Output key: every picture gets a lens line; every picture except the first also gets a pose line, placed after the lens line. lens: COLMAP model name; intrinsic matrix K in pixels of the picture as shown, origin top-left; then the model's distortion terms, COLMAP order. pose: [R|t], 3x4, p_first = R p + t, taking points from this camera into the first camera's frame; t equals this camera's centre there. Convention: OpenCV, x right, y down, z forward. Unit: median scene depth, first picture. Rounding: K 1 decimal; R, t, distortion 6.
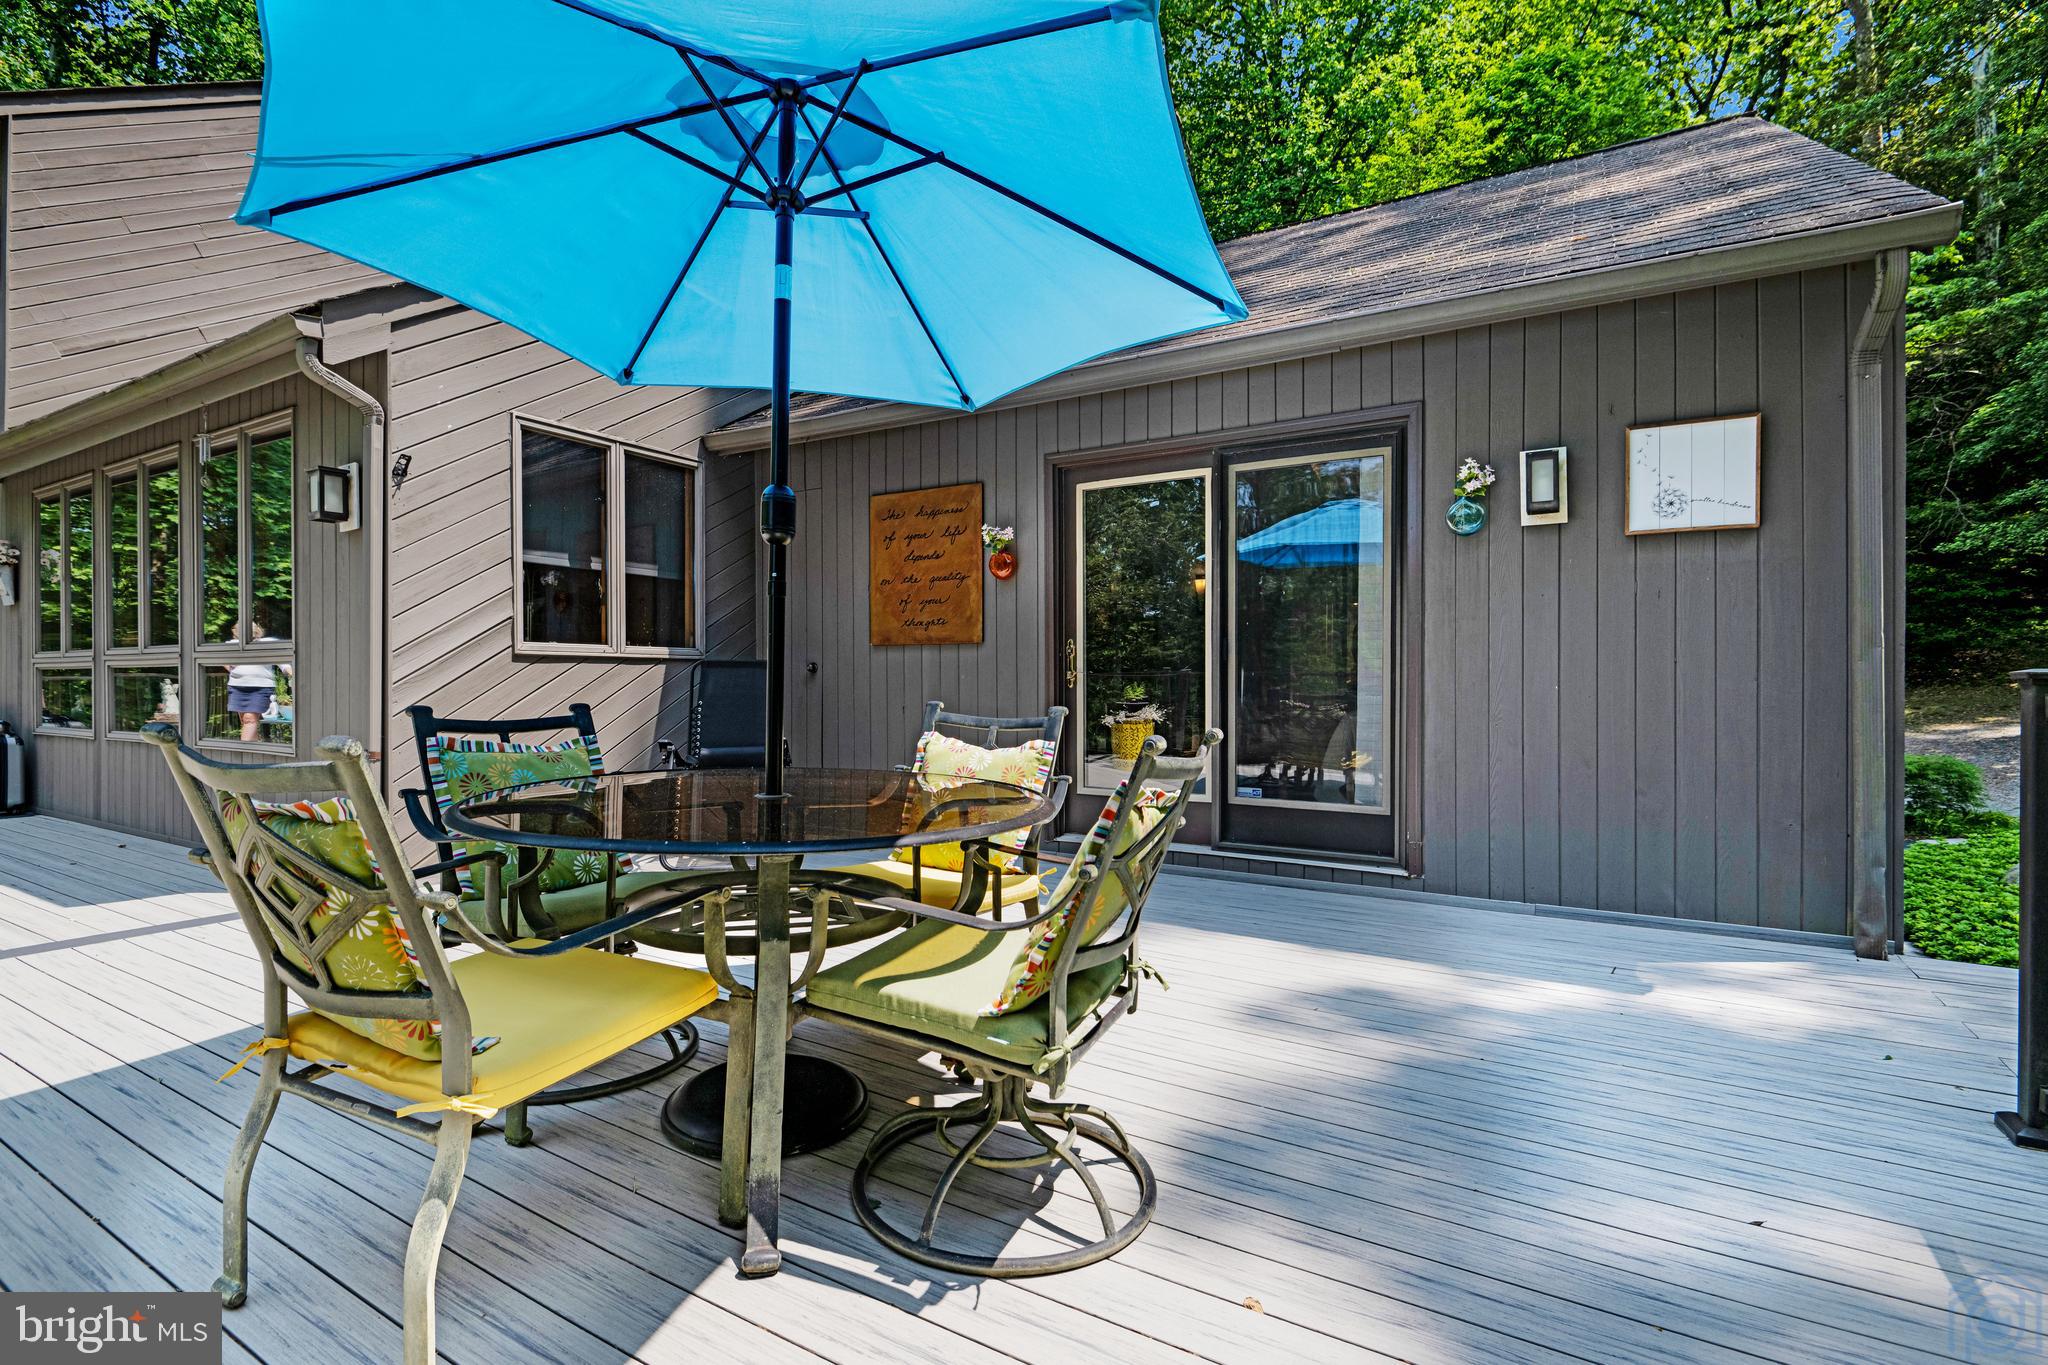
lens RADIAL K [[949.1, 0, 1029.1], [0, 949.1, 681.5], [0, 0, 1]] dist [-0.015724, -0.002378]
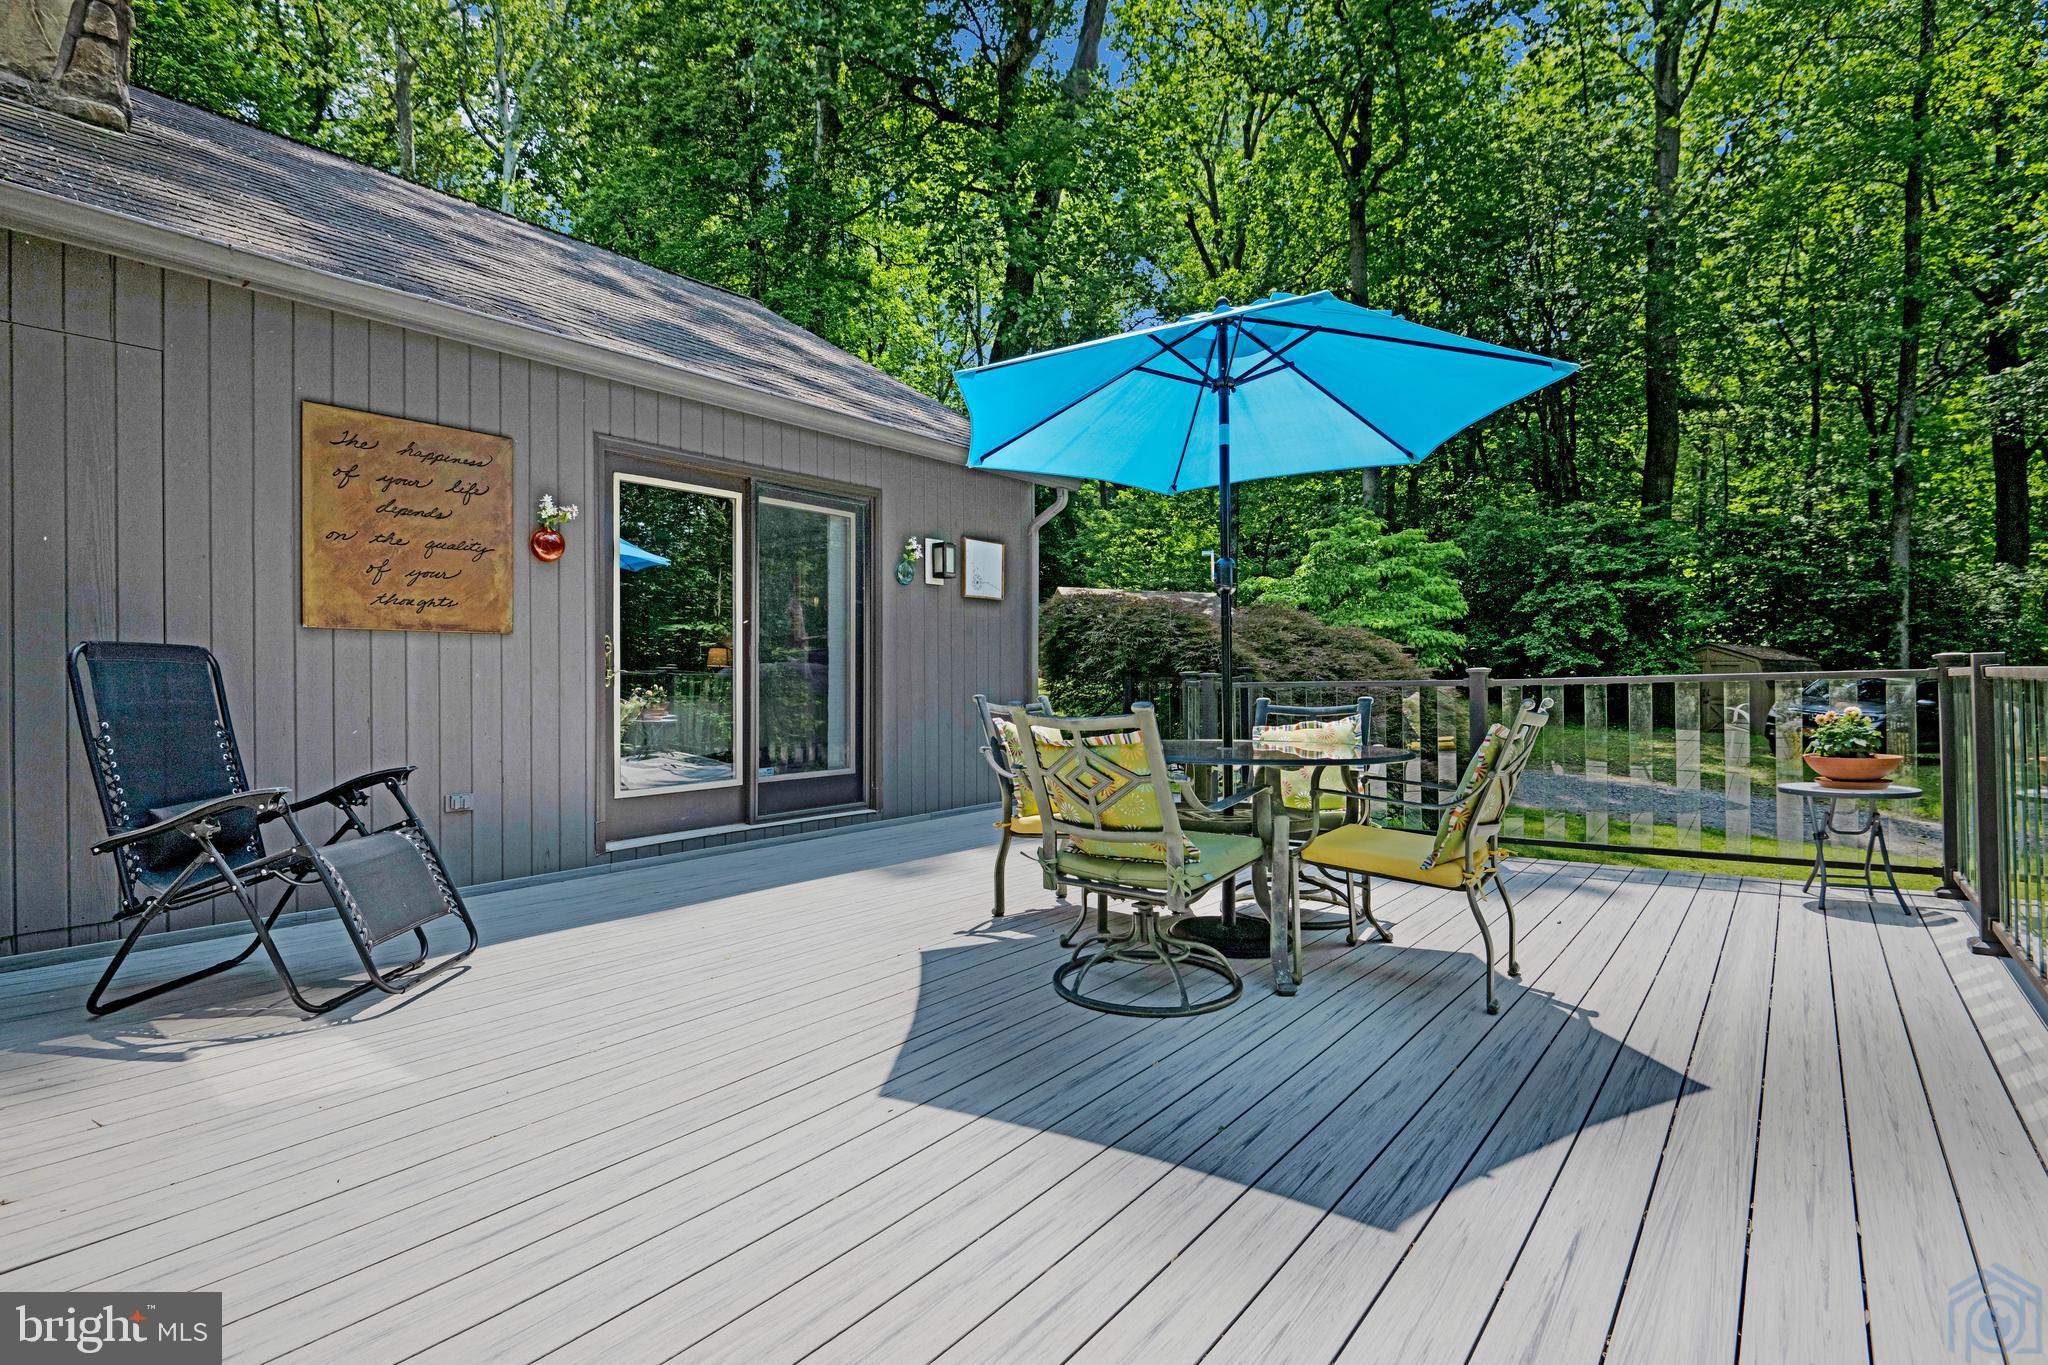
lens RADIAL K [[949.1, 0, 990.4], [0, 949.1, 696.4], [0, 0, 1]] dist [-0.015724, -0.002378]
pose [[0.163516, -0.021531, 0.986306, -0.822551], [0.001808, 0.999767, 0.021525, -0.003531], [-0.986539, -0.001736, 0.163517, 0.473023]]
